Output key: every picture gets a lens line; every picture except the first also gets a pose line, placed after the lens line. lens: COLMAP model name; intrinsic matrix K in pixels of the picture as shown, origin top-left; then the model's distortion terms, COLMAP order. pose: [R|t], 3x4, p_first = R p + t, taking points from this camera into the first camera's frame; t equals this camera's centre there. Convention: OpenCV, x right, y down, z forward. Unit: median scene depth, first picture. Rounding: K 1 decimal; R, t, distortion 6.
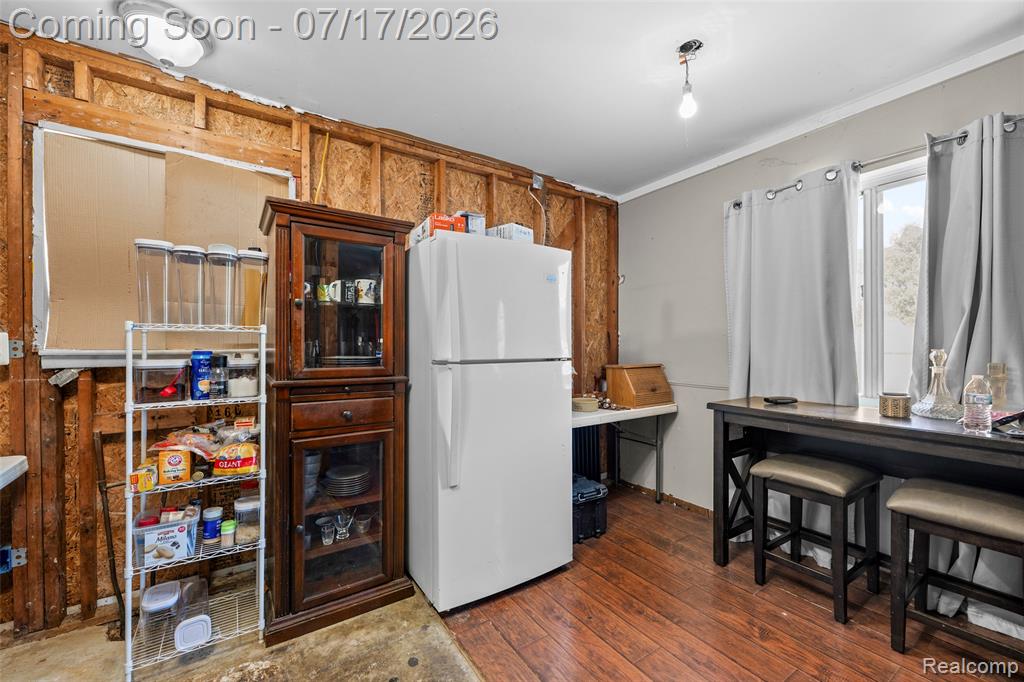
lens RADIAL K [[412.3, 0, 511.4], [0, 412.3, 347.0], [0, 0, 1]] dist [-0.002529, 0.000846]
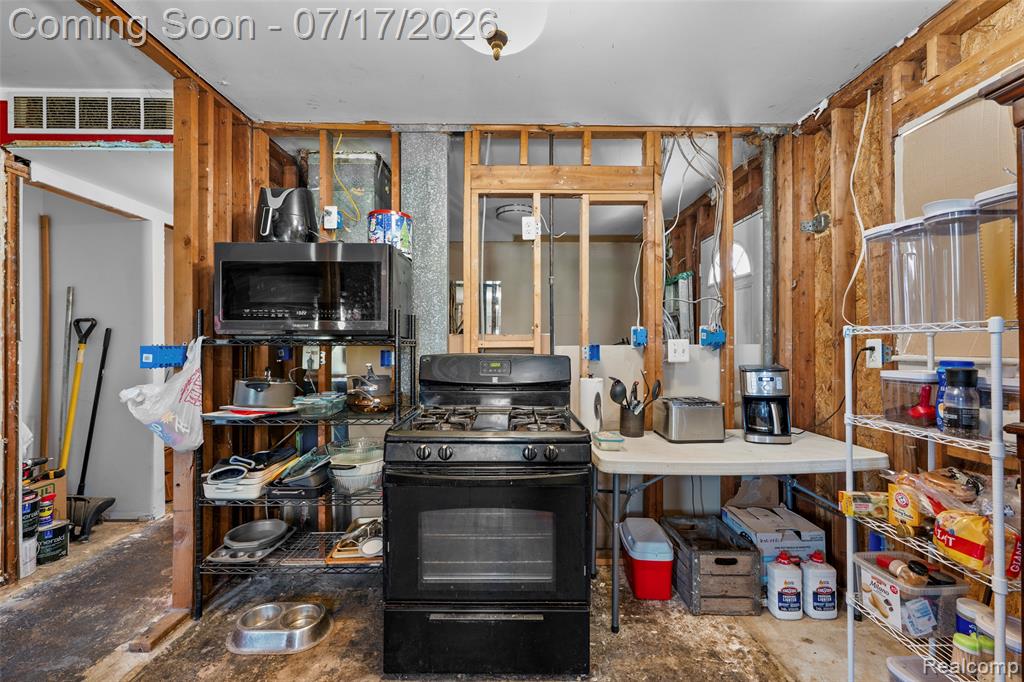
lens RADIAL K [[412.3, 0, 512.2], [0, 412.3, 344.8], [0, 0, 1]] dist [-0.002529, 0.000846]
pose [[-0.536137, -0.003009, -0.844126, 0.207560], [0.000673, 0.999992, -0.003992, -0.013350], [0.844131, -0.002708, -0.536131, 0.701061]]
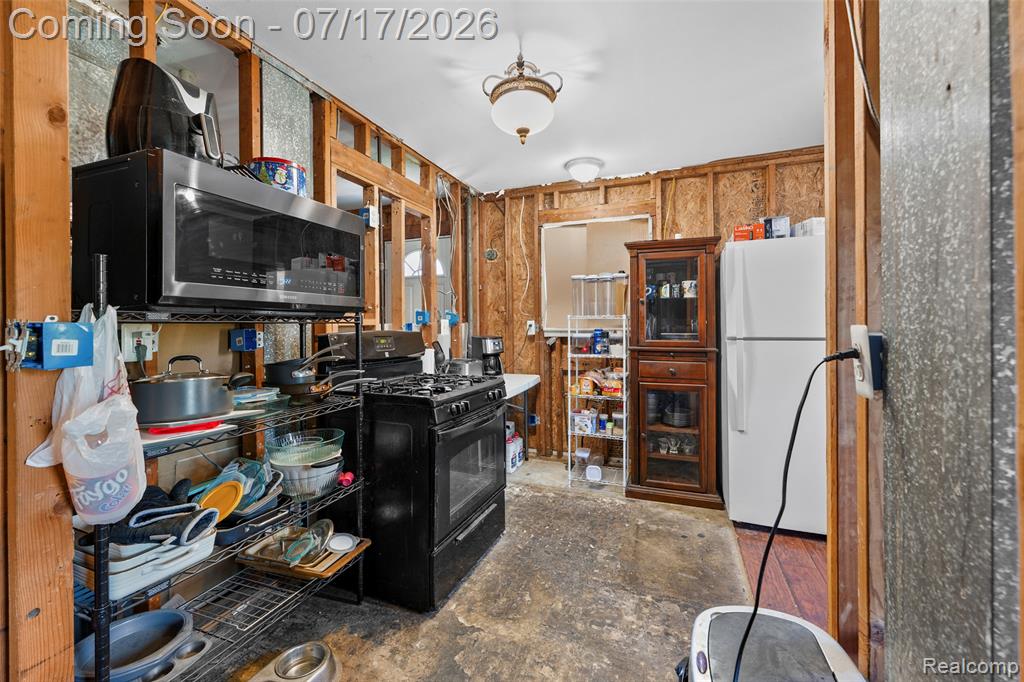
lens RADIAL K [[412.3, 0, 514.7], [0, 412.3, 323.5], [0, 0, 1]] dist [-0.002529, 0.000846]
pose [[0.582159, -0.005030, -0.813059, 0.530435], [0.003496, 0.999987, -0.003683, -0.010391], [0.813067, -0.000698, 0.582170, -0.390083]]
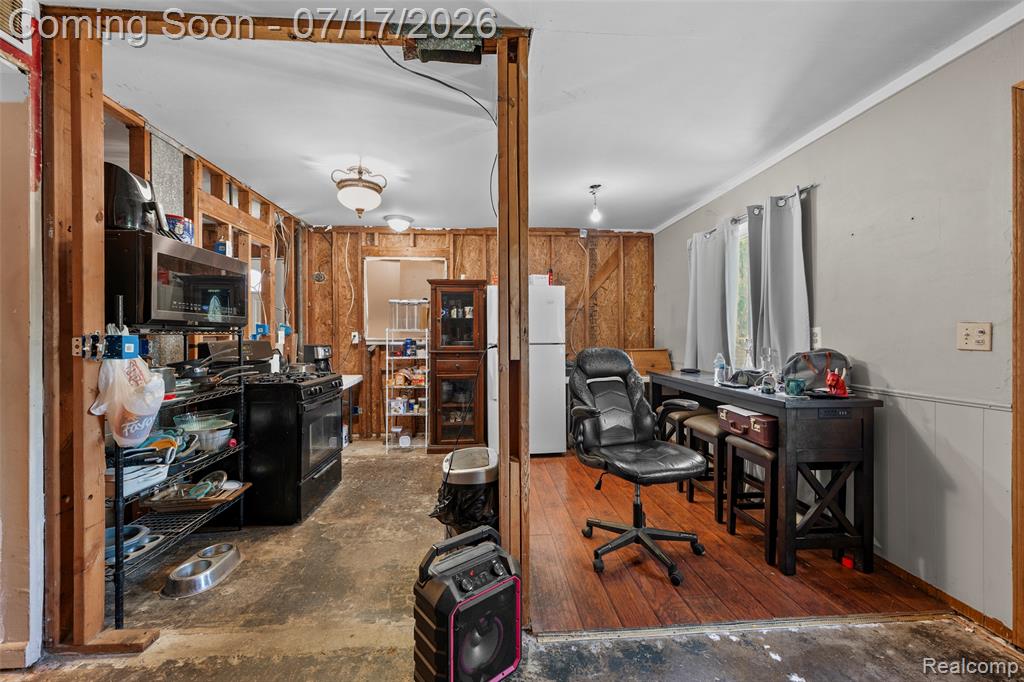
lens RADIAL K [[412.3, 0, 506.7], [0, 412.3, 332.6], [0, 0, 1]] dist [-0.002529, 0.000846]
pose [[0.869837, -0.003155, -0.493328, 1.034729], [0.000829, 0.999987, -0.004935, -0.015563], [0.493338, 0.003883, 0.869829, -0.931819]]
